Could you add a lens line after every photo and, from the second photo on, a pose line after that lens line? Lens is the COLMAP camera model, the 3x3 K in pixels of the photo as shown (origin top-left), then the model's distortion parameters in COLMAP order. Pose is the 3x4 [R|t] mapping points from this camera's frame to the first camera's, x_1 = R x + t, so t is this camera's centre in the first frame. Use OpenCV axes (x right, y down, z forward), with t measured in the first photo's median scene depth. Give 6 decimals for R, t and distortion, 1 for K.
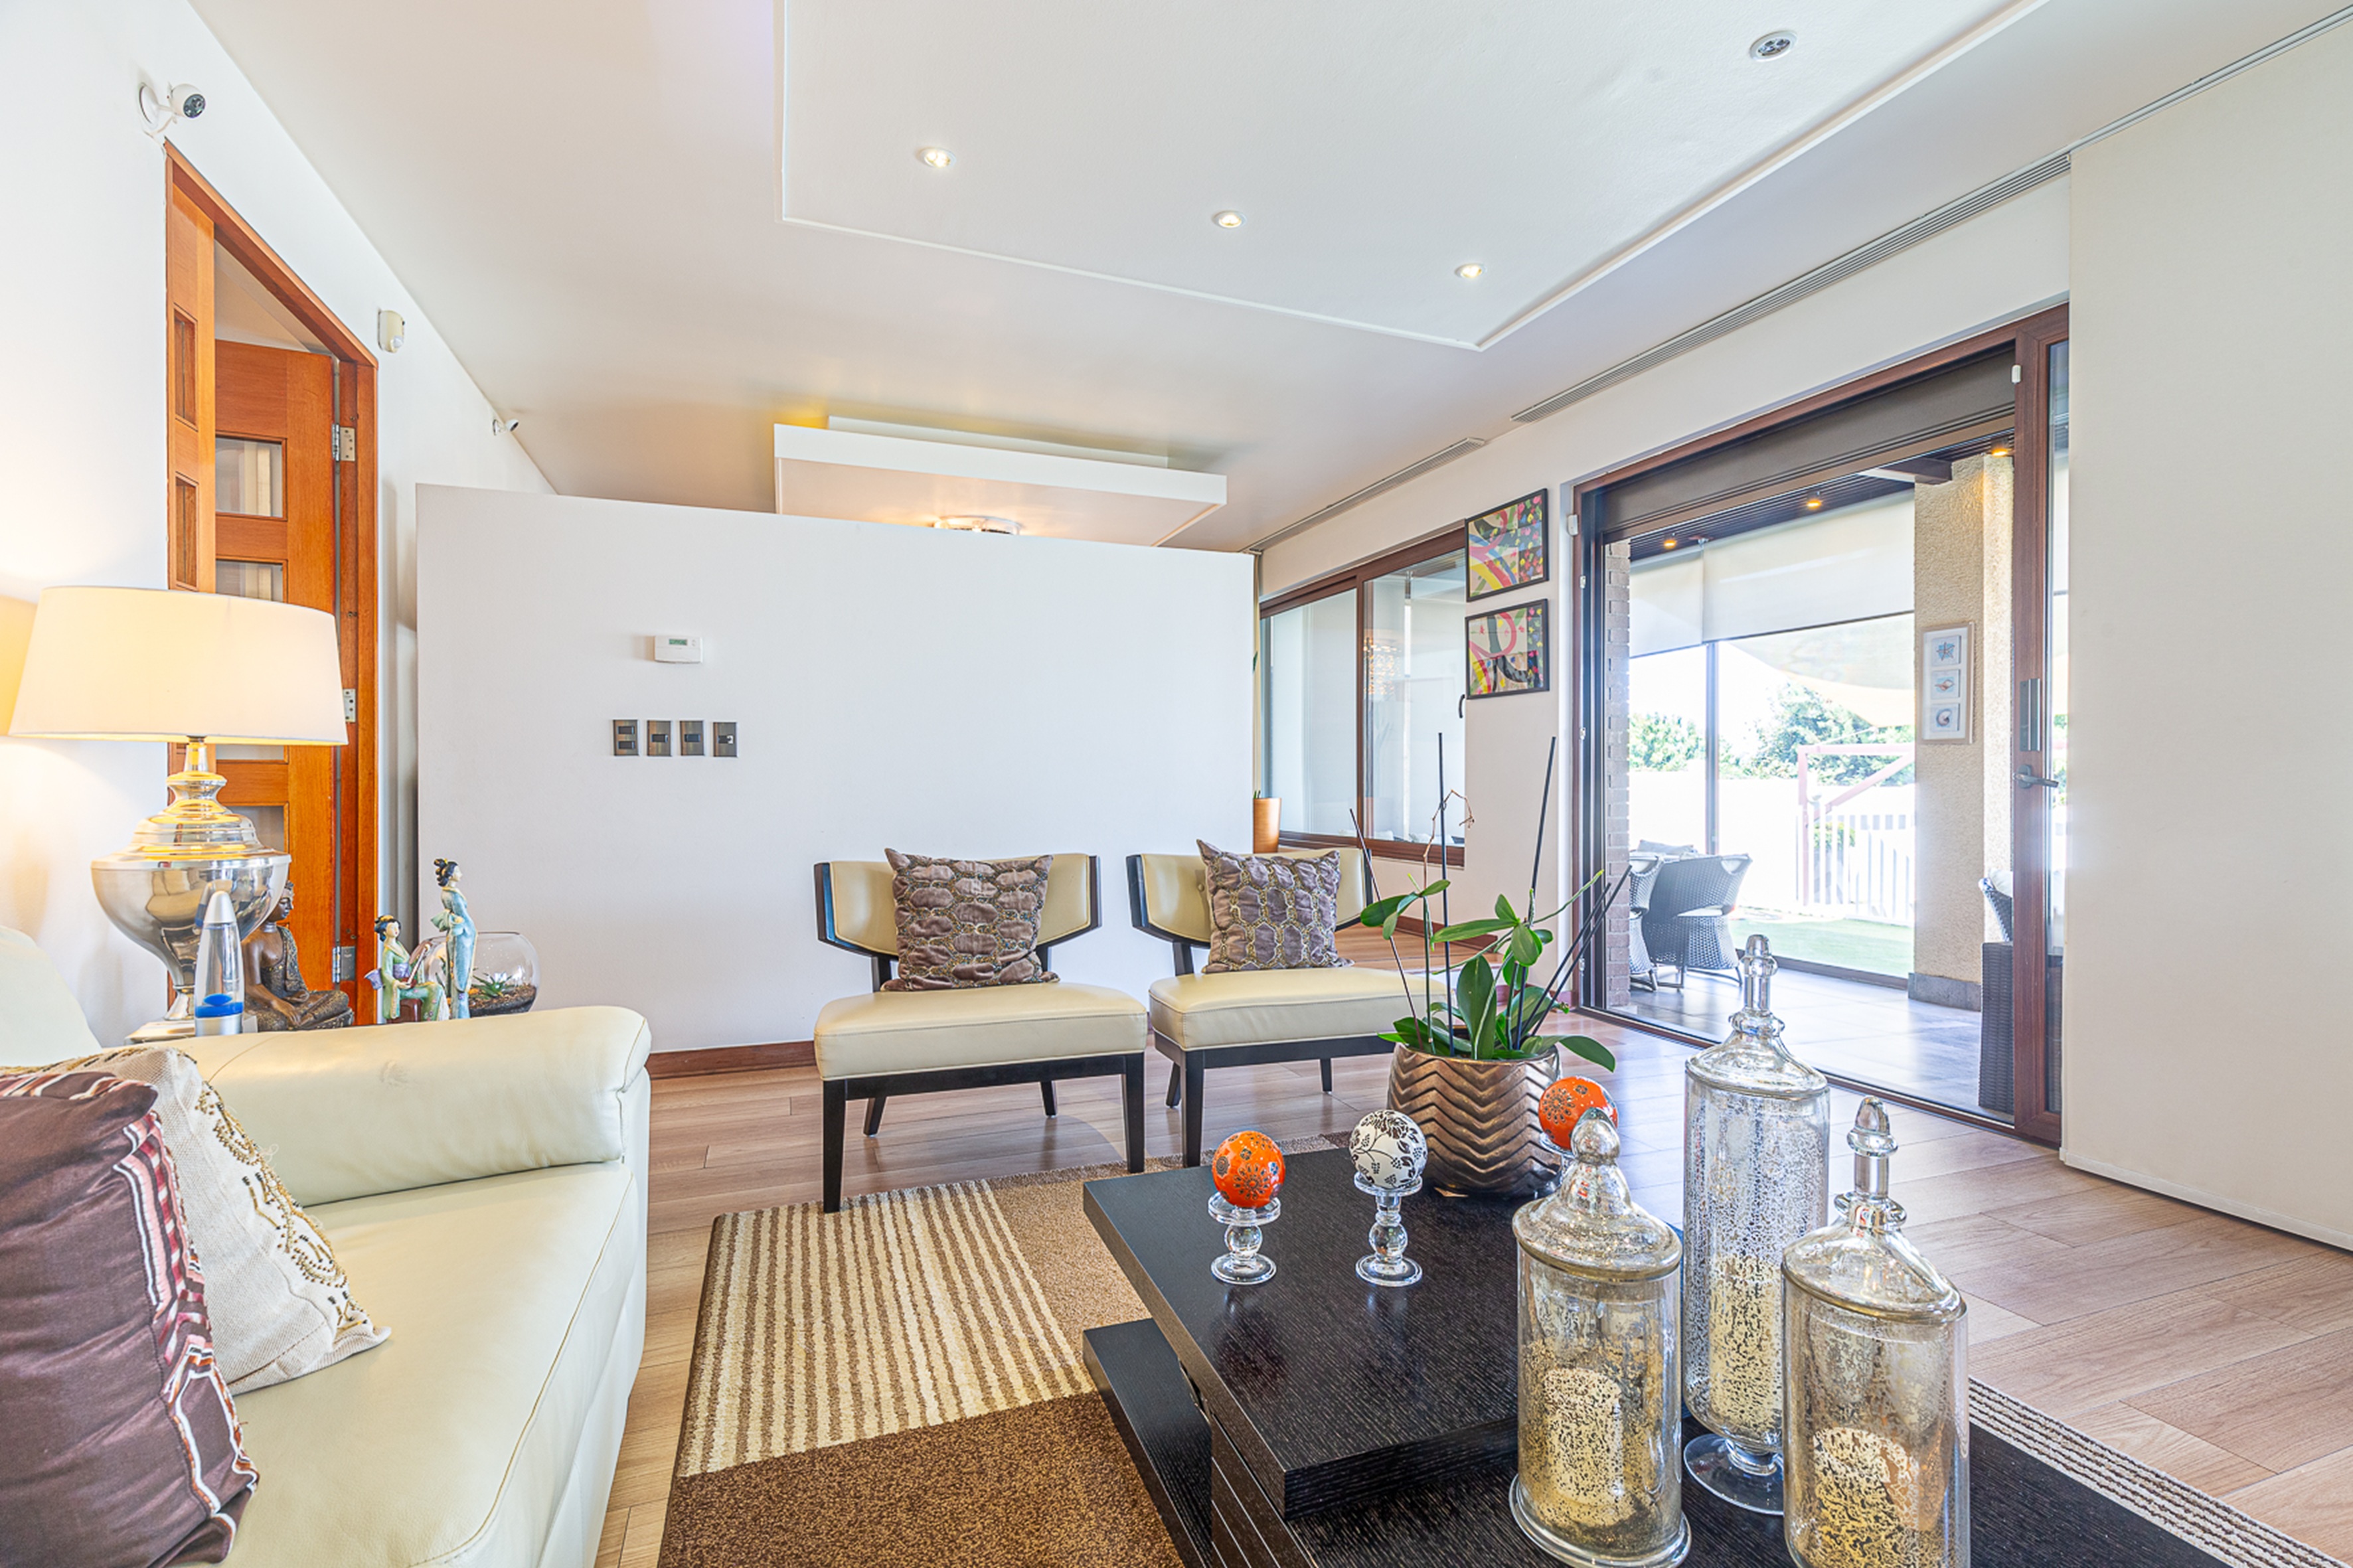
lens RADIAL K [[1080.5, 0, 1188.9], [0, 1080.5, 778.6], [0, 0, 1]] dist [0.010651, -0.001699]
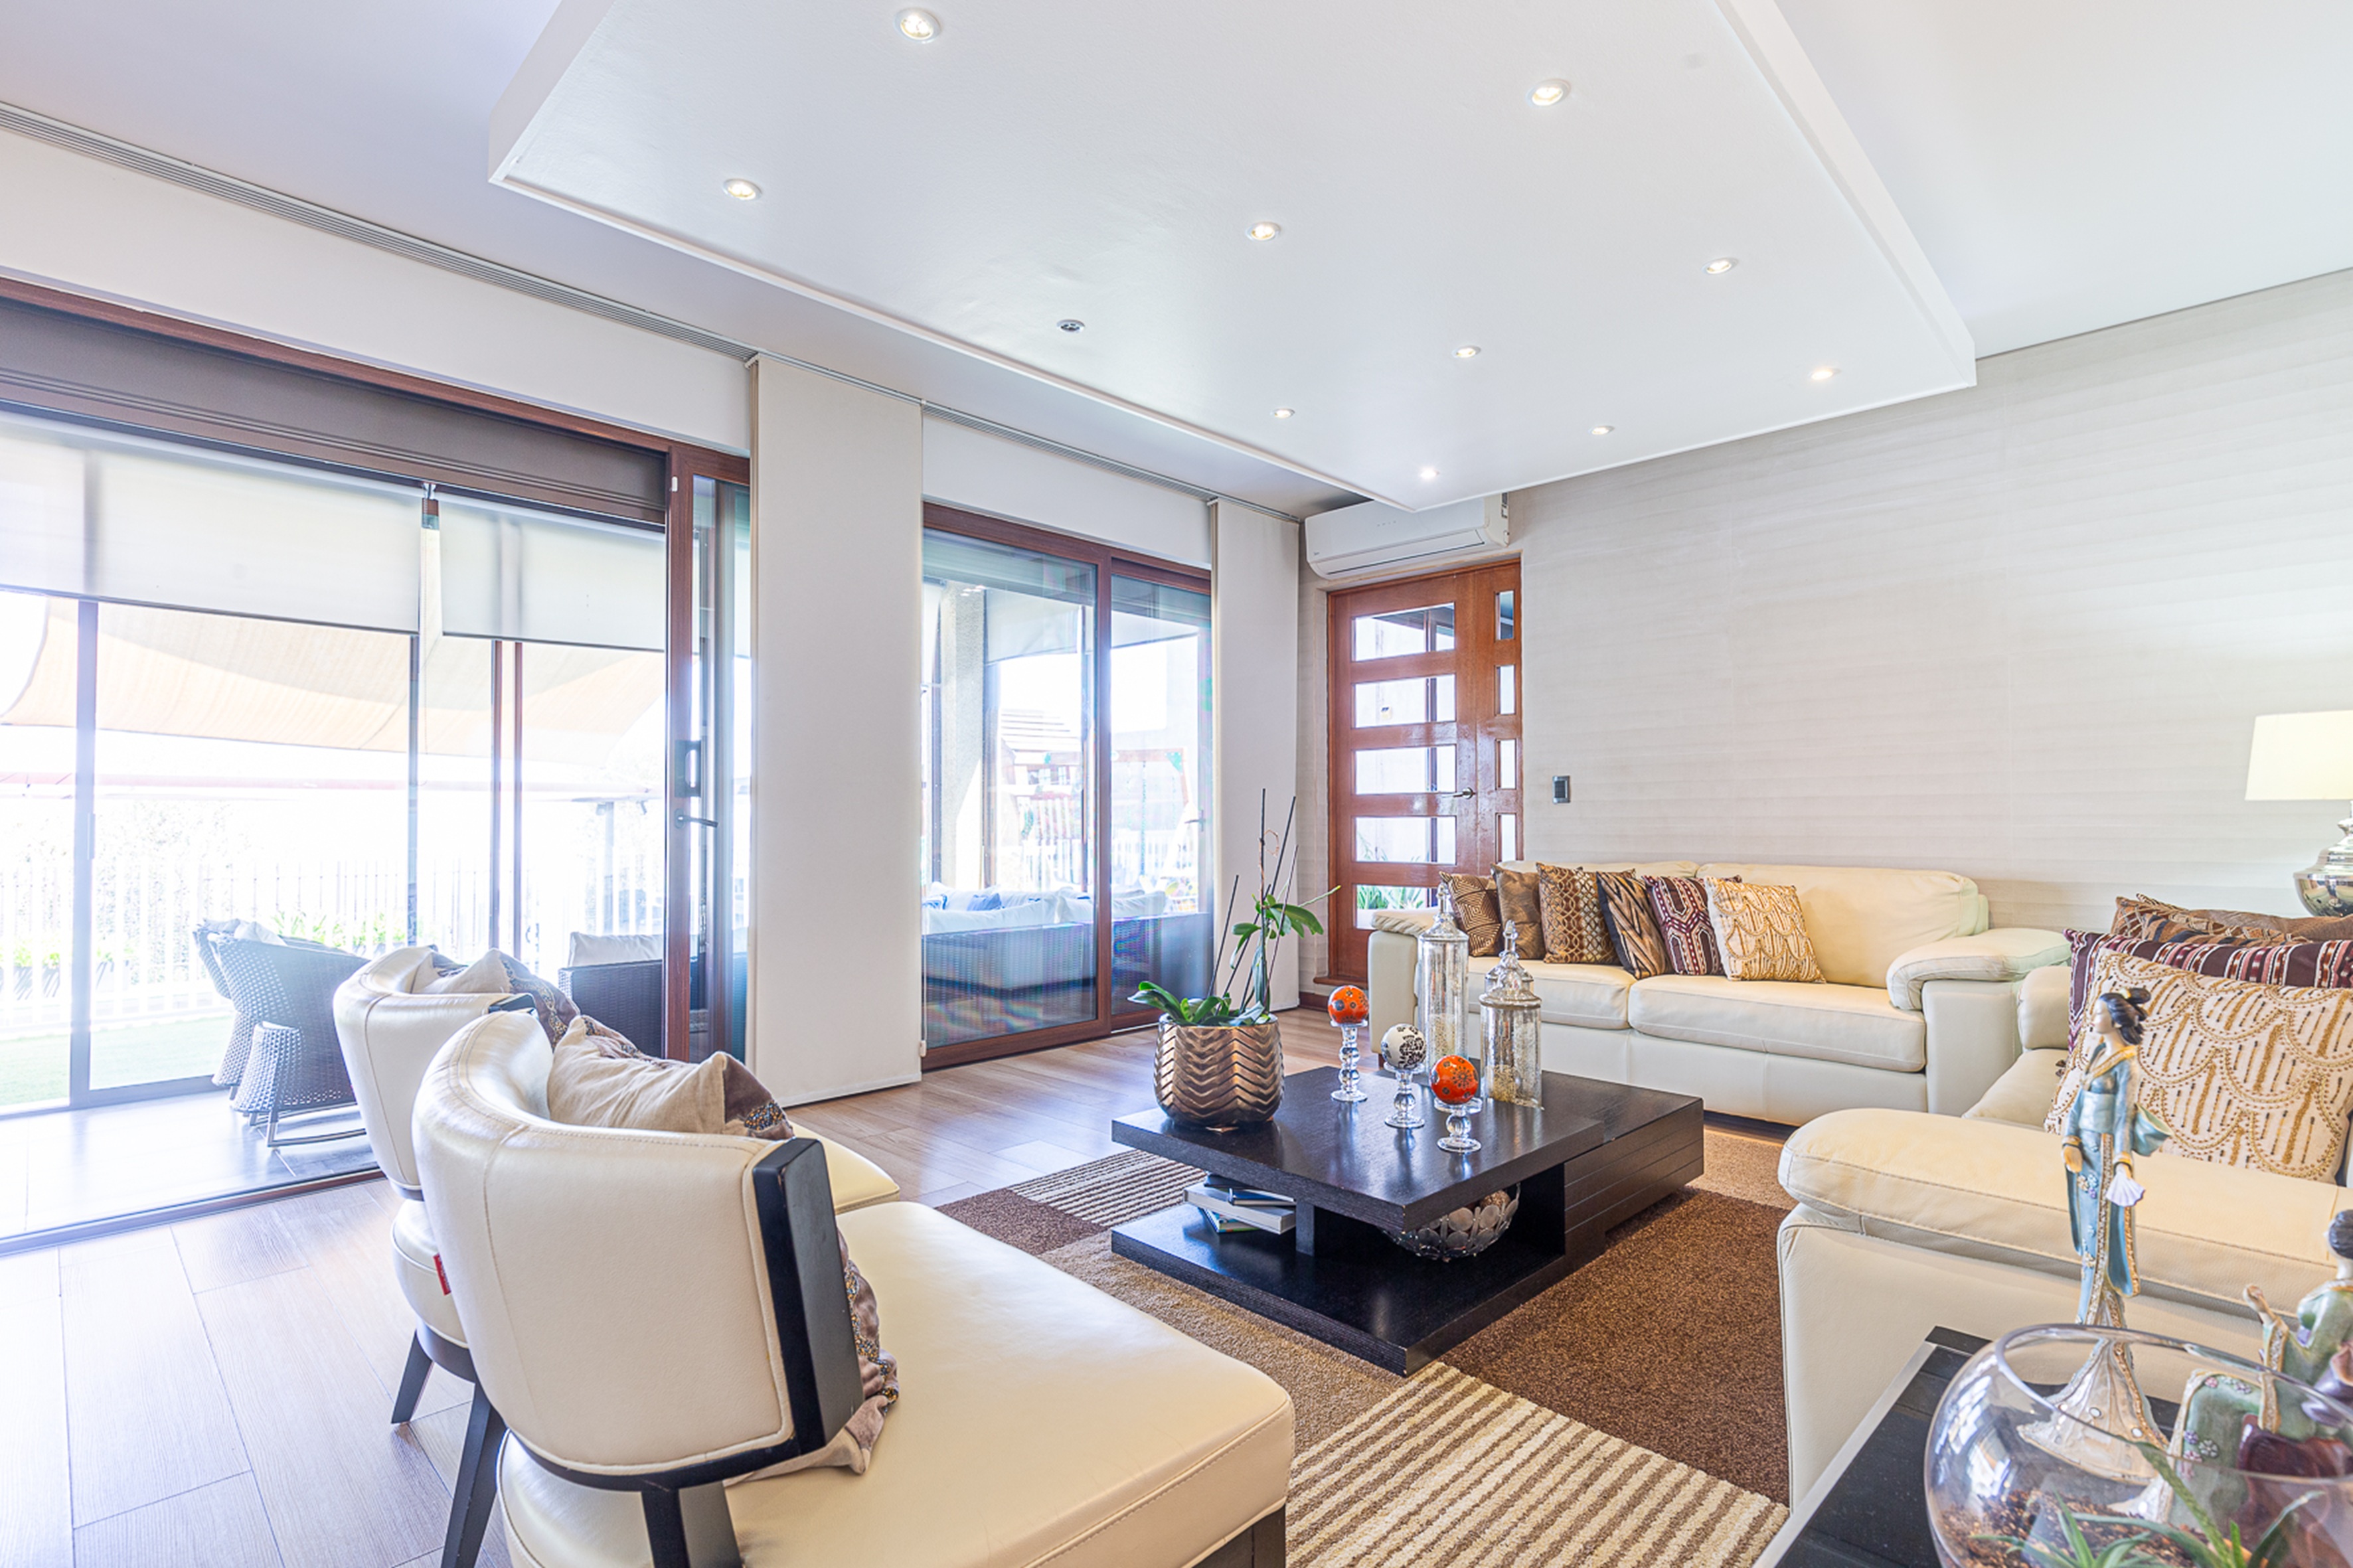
lens RADIAL K [[1080.5, 0, 1187.7], [0, 1080.5, 808.0], [0, 0, 1]] dist [0.010651, -0.001699]
pose [[-0.411631, 0.009746, 0.911298, -0.611580], [0.003834, 0.999952, -0.008963, -0.009344], [-0.911342, -0.000195, -0.411649, 1.013883]]
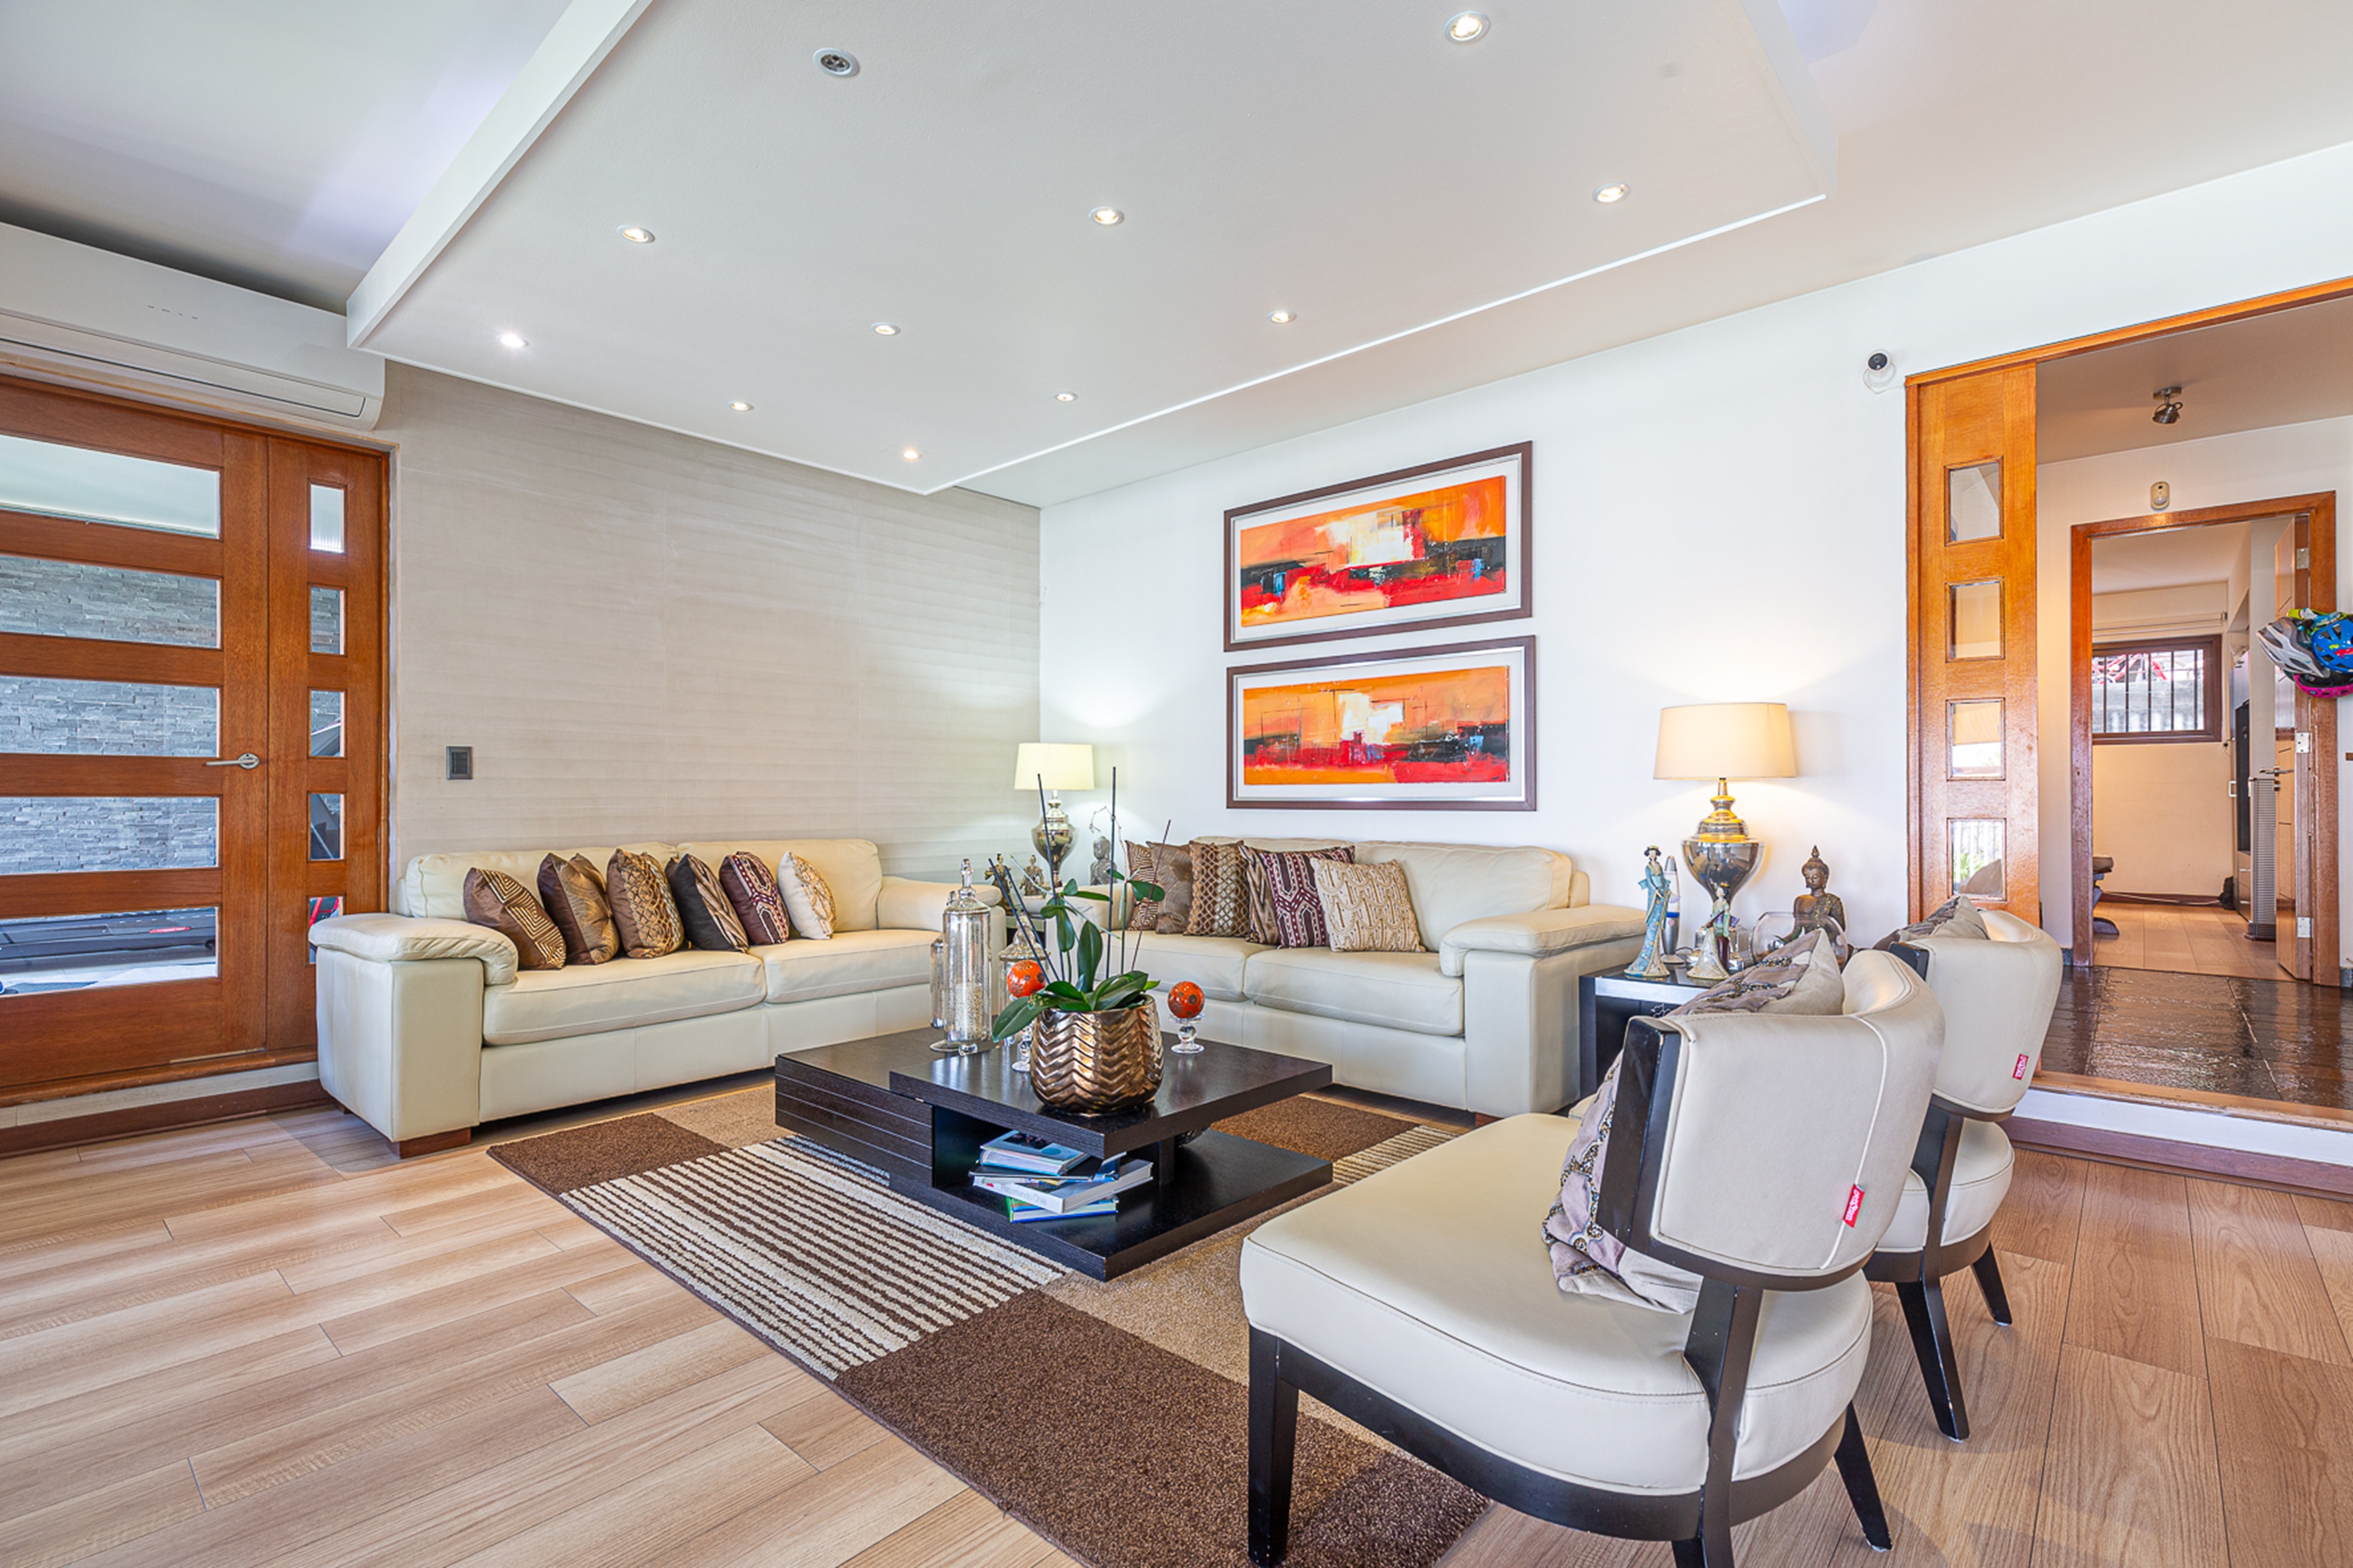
lens RADIAL K [[1080.5, 0, 1182.3], [0, 1080.5, 791.1], [0, 0, 1]] dist [0.010651, -0.001699]
pose [[-0.893306, -0.001633, -0.449446, 0.485469], [0.003741, 0.999932, -0.011070, 0.002794], [0.449434, -0.011570, -0.893239, 1.412910]]
